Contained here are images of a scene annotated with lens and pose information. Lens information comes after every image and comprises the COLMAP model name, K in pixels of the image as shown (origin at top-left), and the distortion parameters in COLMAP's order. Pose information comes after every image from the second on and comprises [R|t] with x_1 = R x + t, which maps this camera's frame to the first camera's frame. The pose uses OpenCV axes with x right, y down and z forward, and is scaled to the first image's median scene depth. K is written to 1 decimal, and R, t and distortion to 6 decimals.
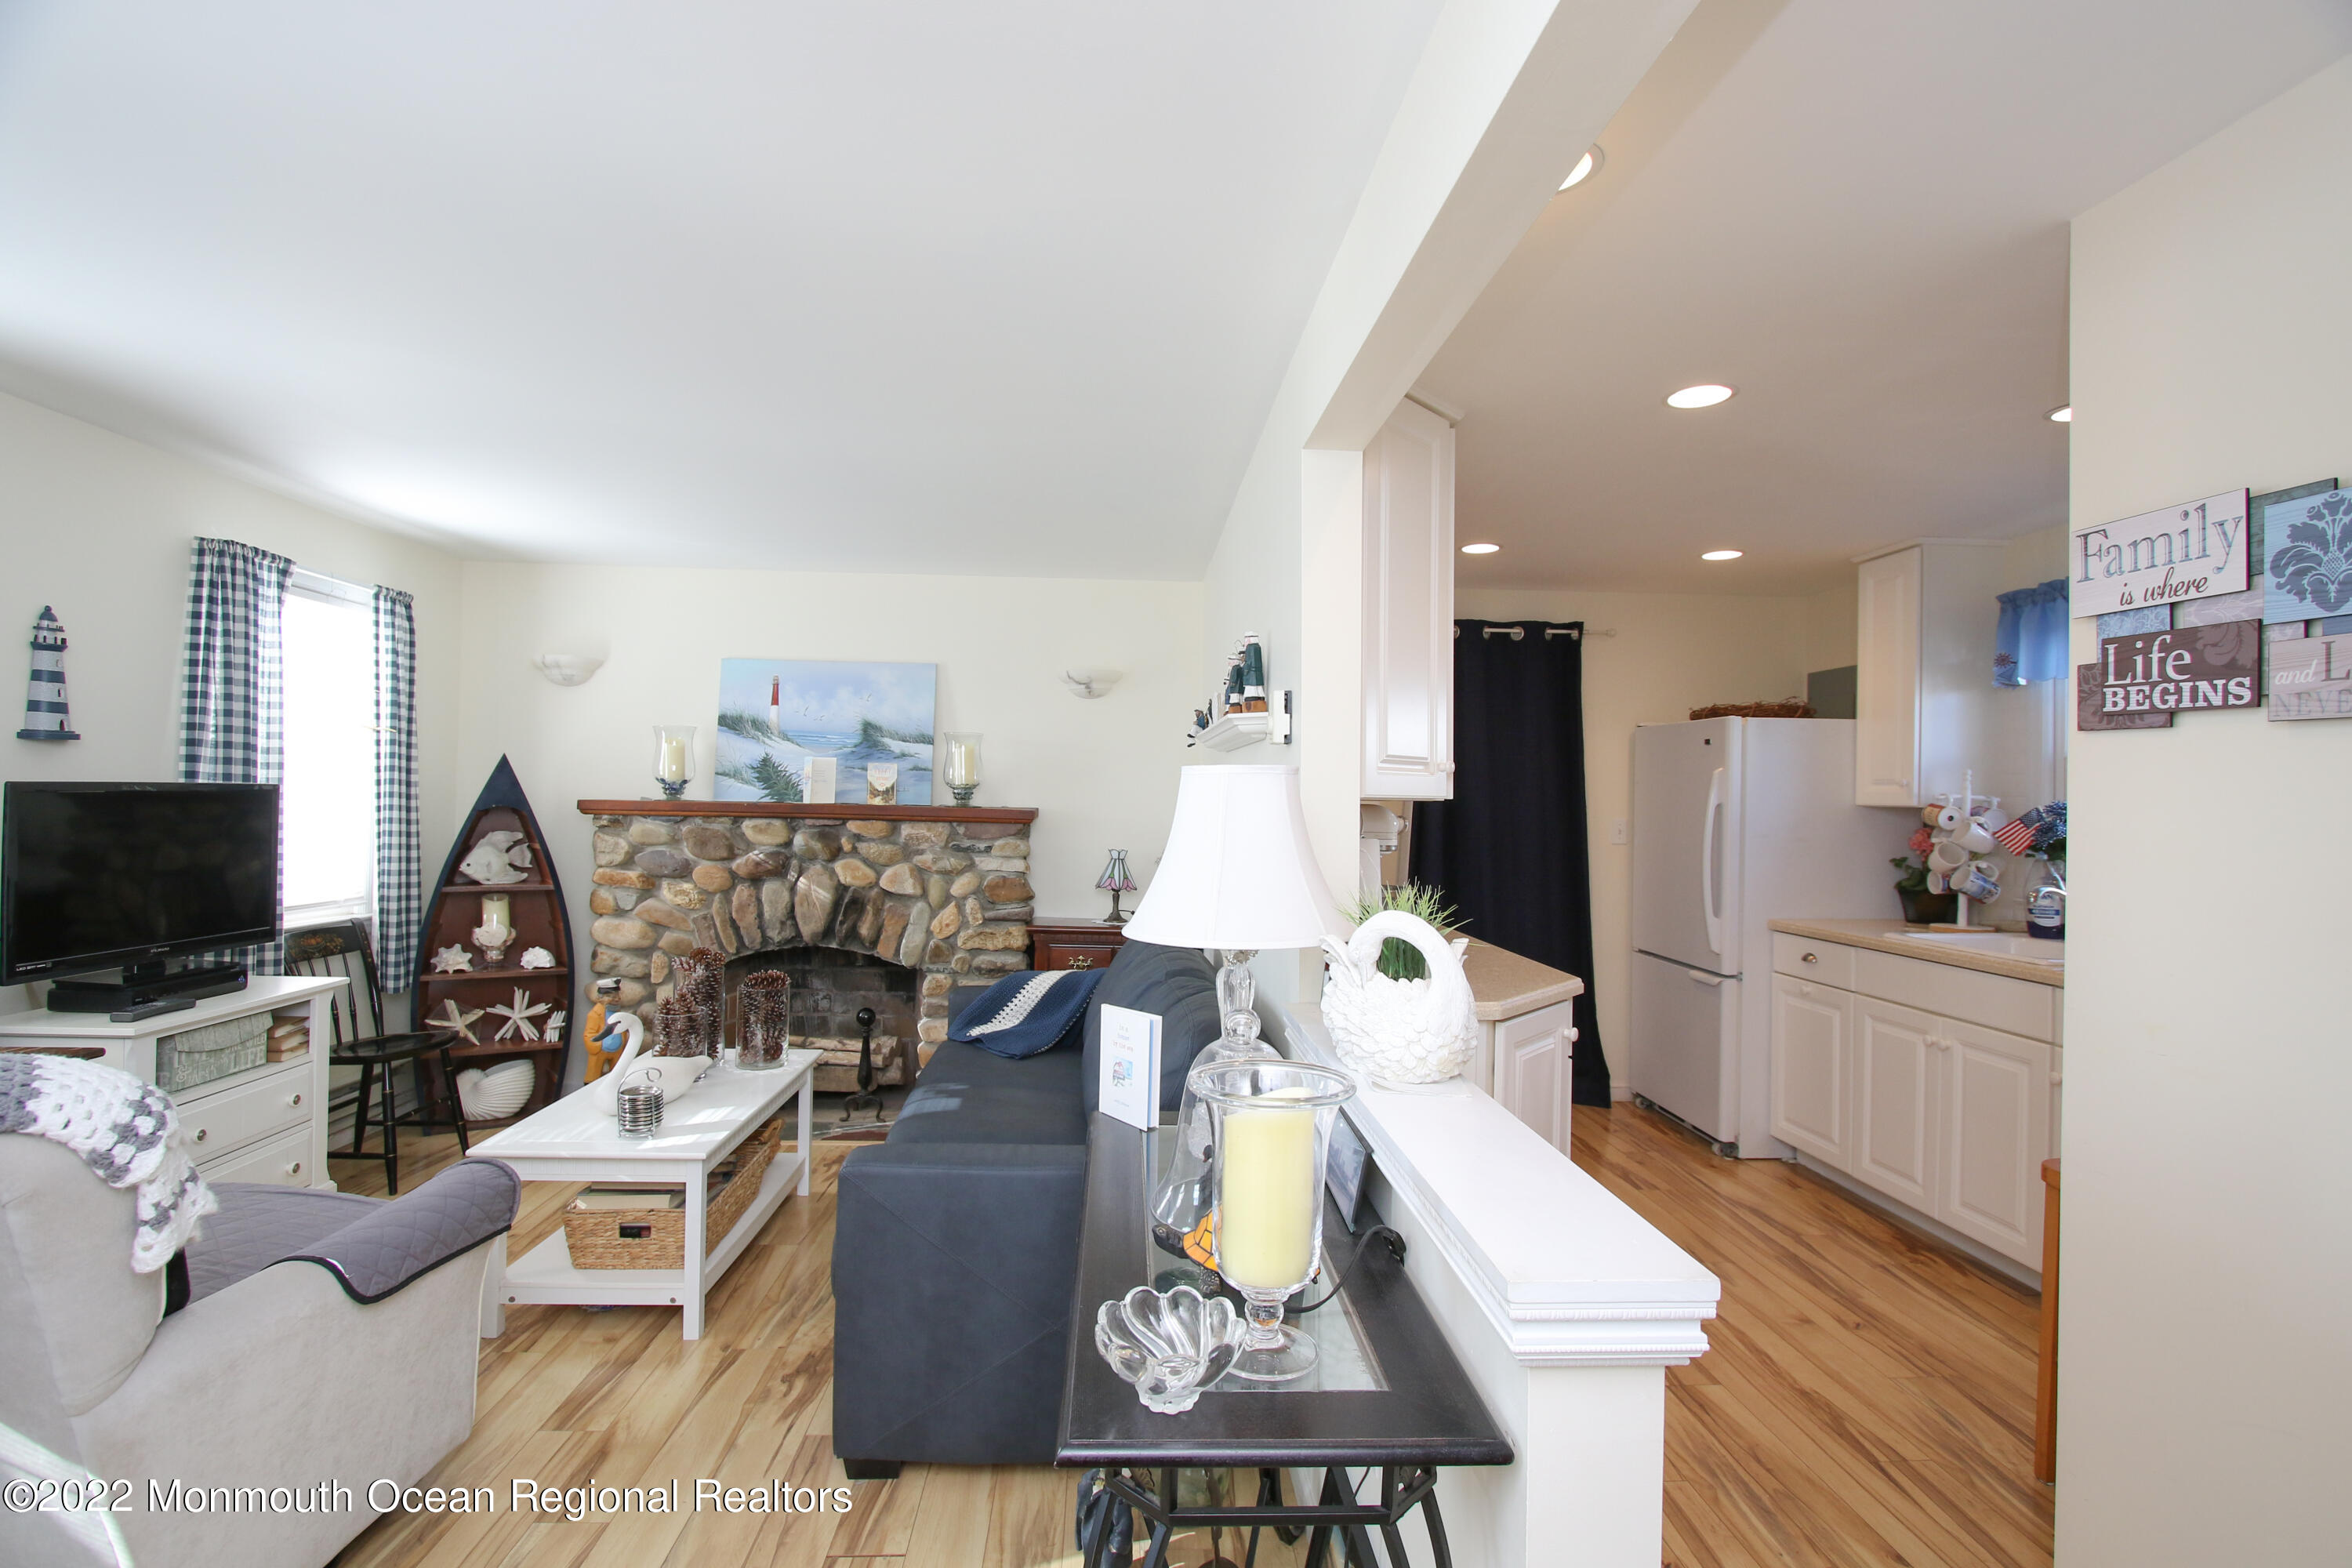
lens RADIAL K [[1087.1, 0, 1169.7], [0, 1087.1, 795.0], [0, 0, 1]] dist [-0.013378, 0.001396]
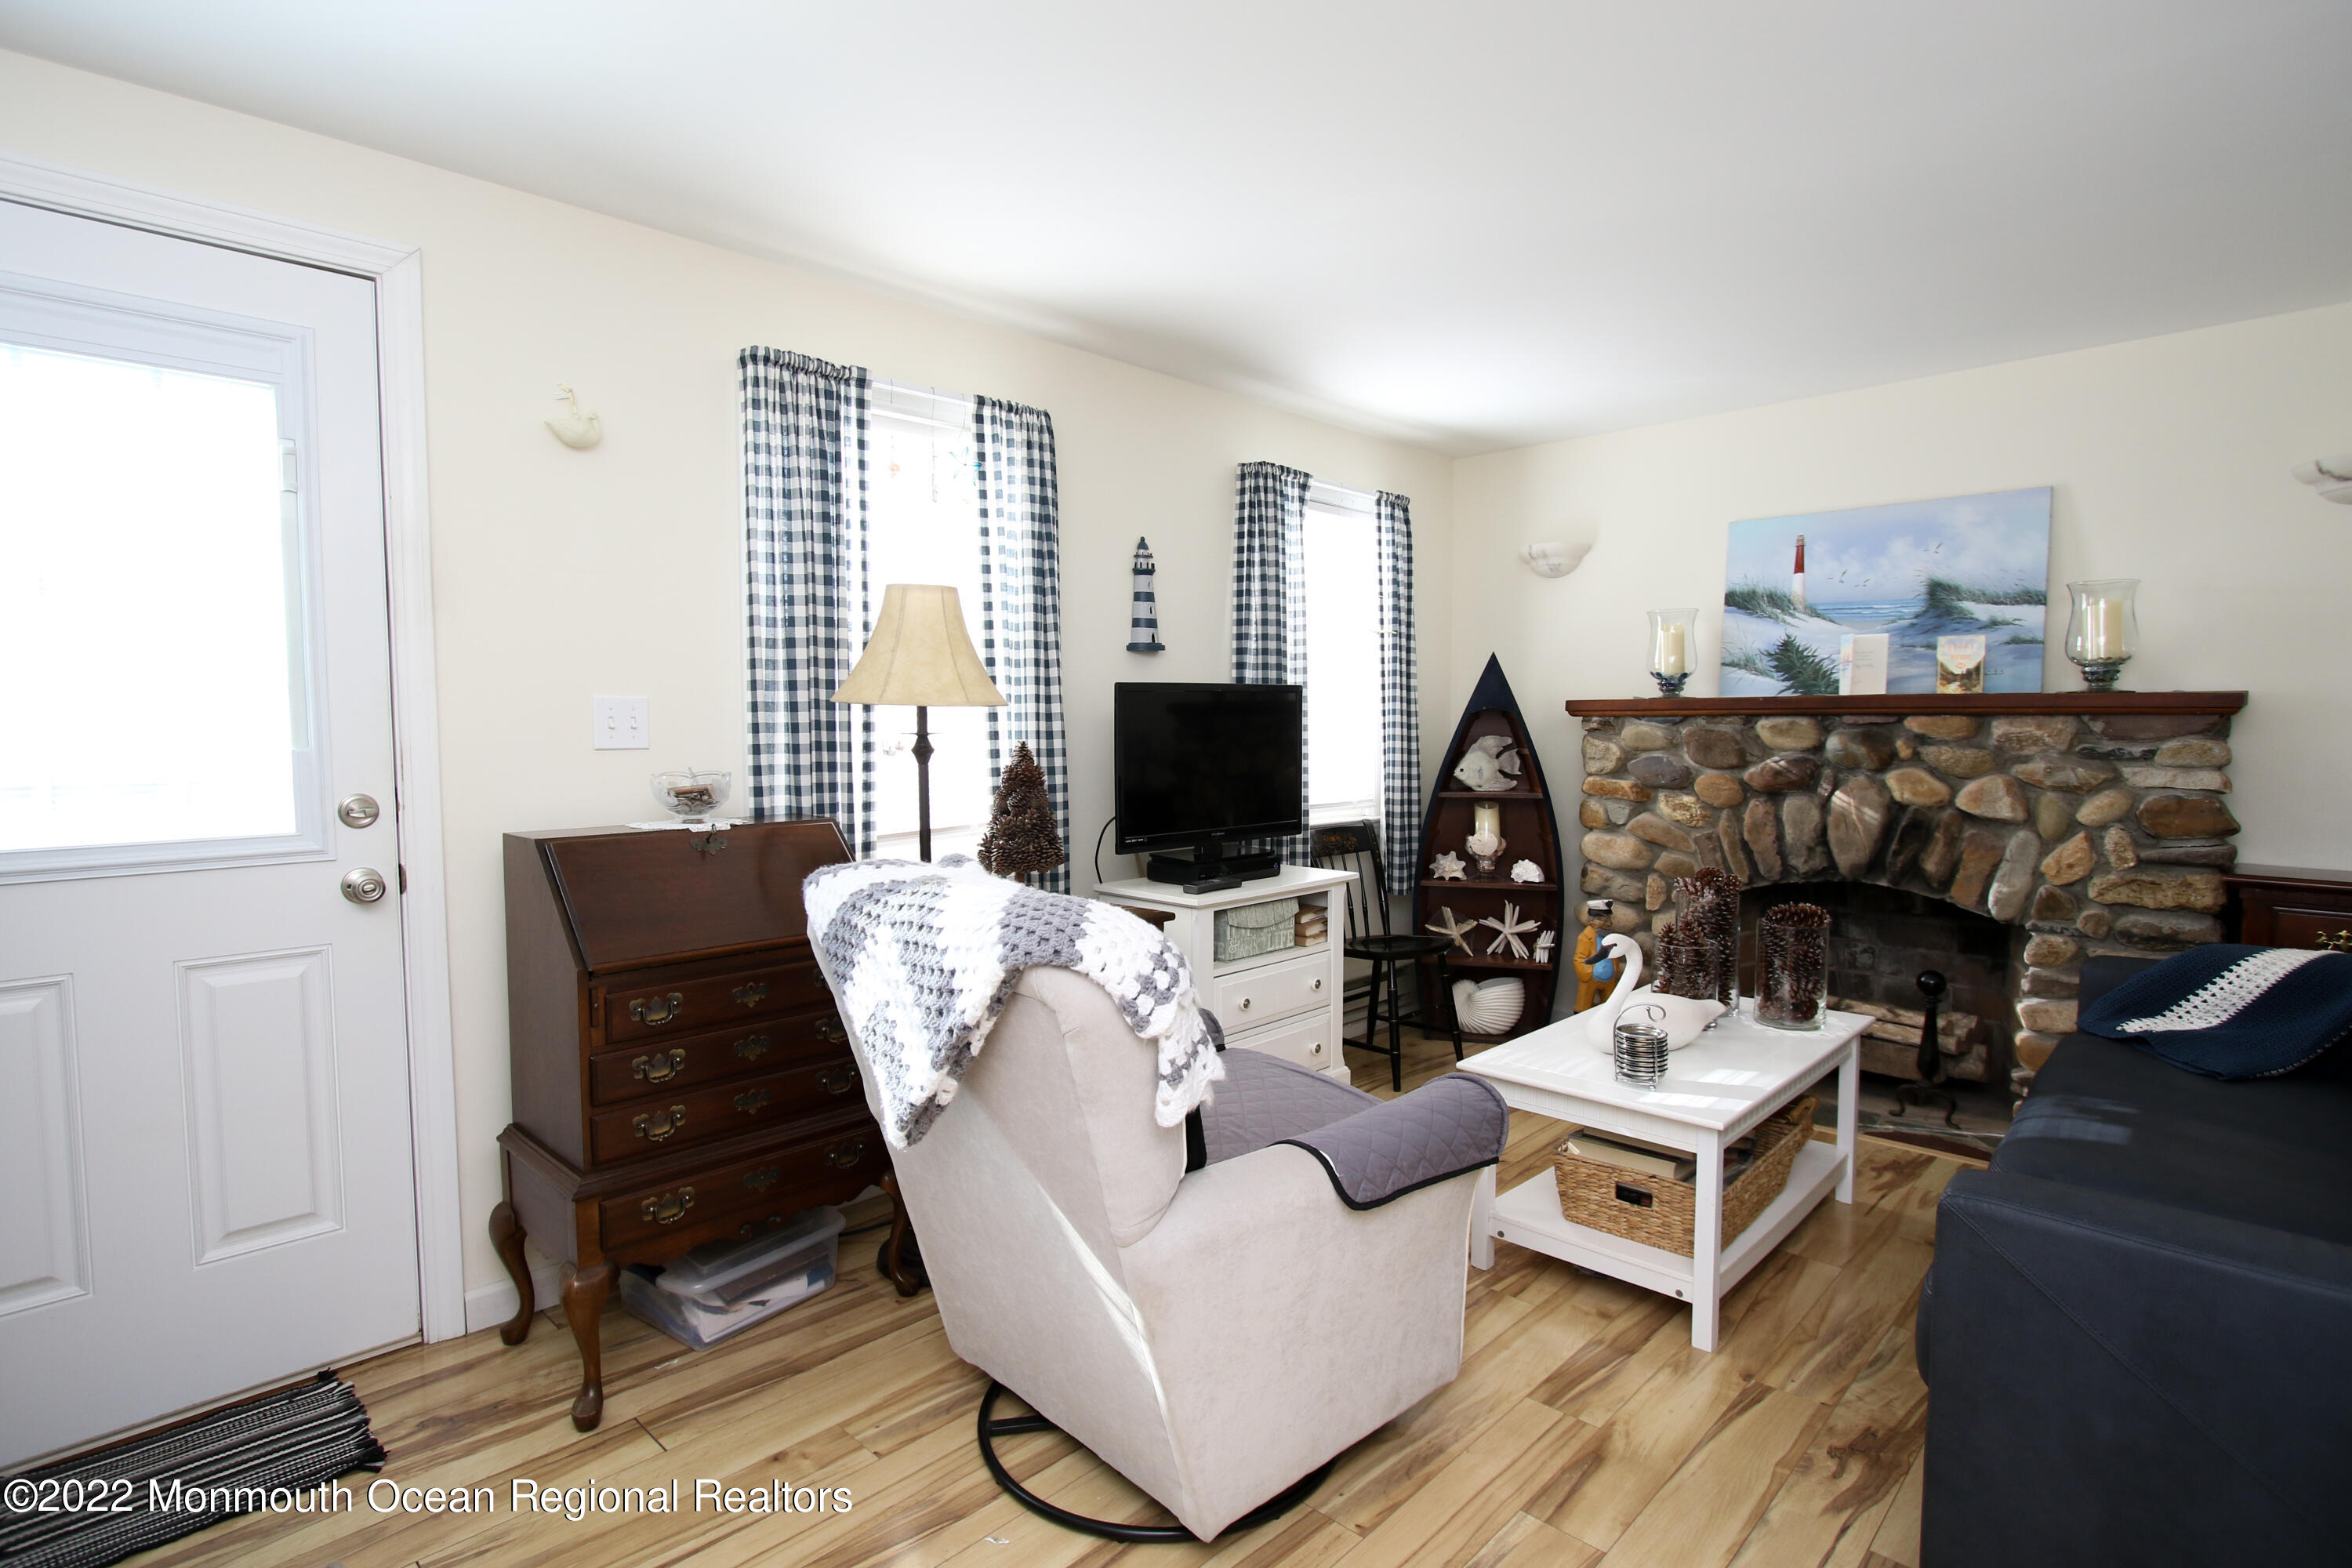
lens RADIAL K [[1179.2, 0, 1159.9], [0, 1179.2, 787.8], [0, 0, 1]] dist [-0.010142, 0.001392]
pose [[0.674139, 0.018999, -0.738360, -0.048004], [0.022051, 0.998706, 0.045831, 0.024784], [0.738276, -0.047178, 0.672847, 0.084484]]
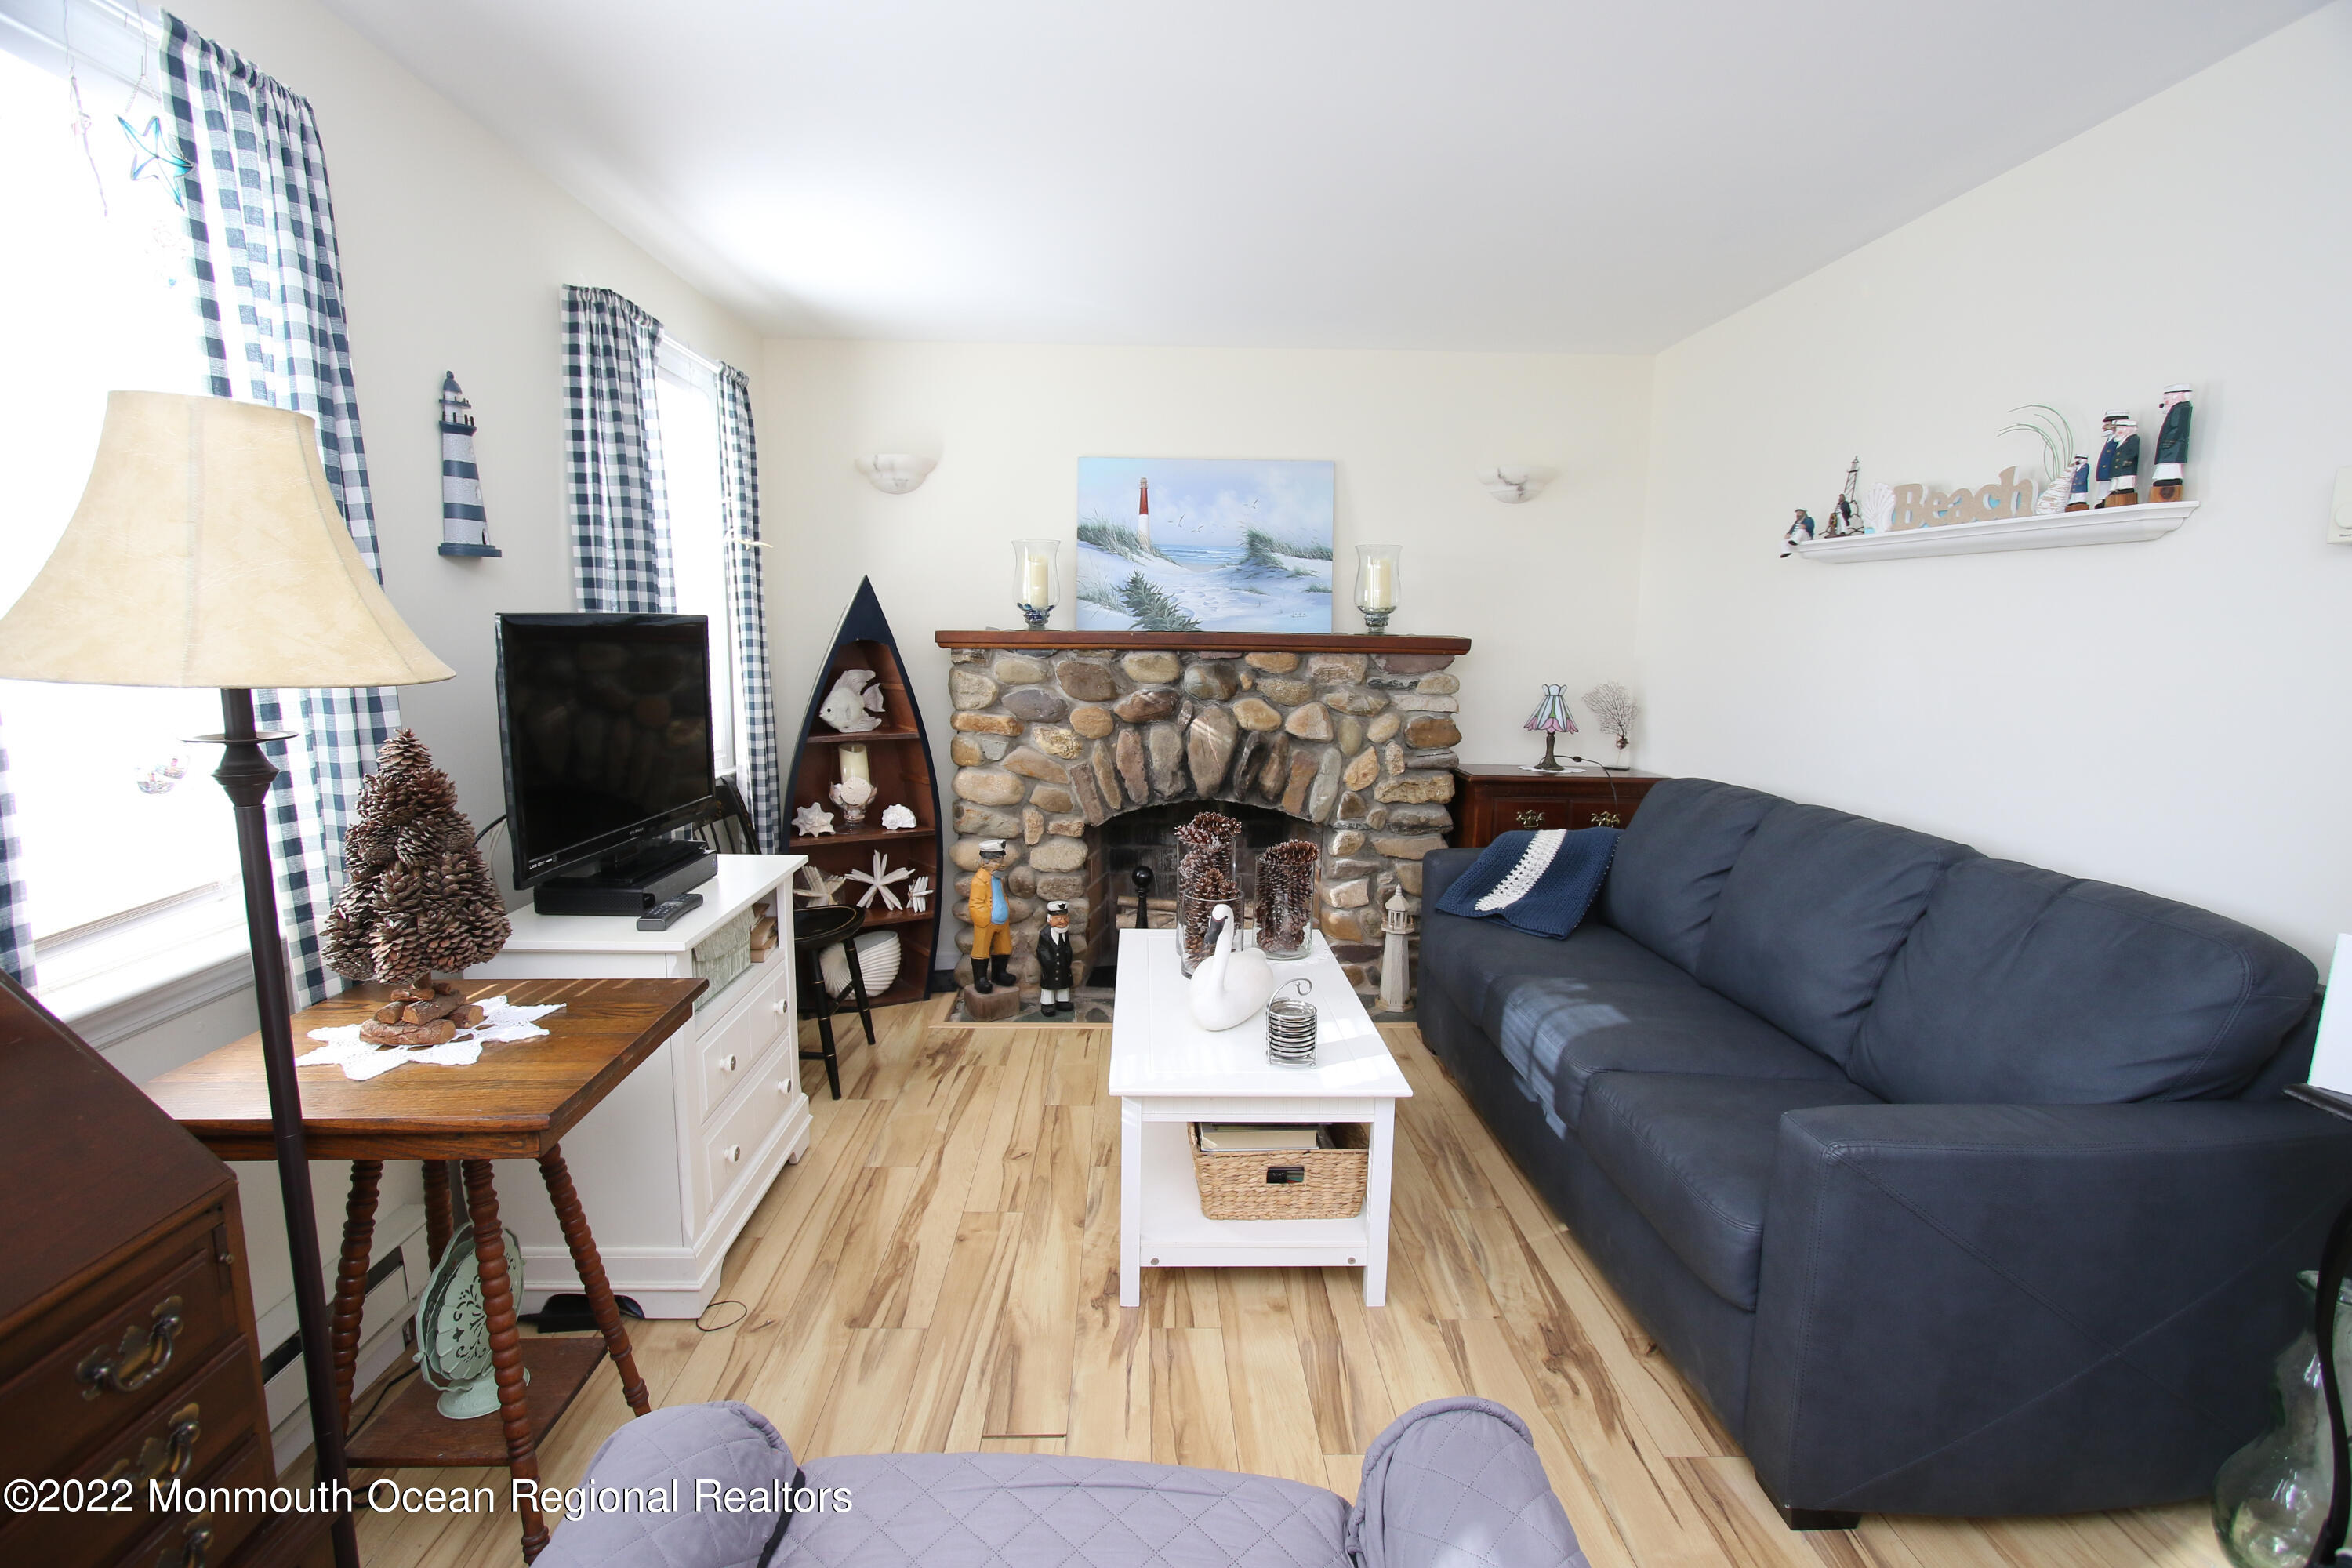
lens RADIAL K [[1087.1, 0, 1182.2], [0, 1087.1, 785.9], [0, 0, 1]] dist [-0.013378, 0.001396]
pose [[0.999718, -0.005809, -0.023011, -0.336421], [0.009204, 0.988601, 0.150276, -0.001652], [0.021876, -0.150446, 0.988376, 0.152755]]
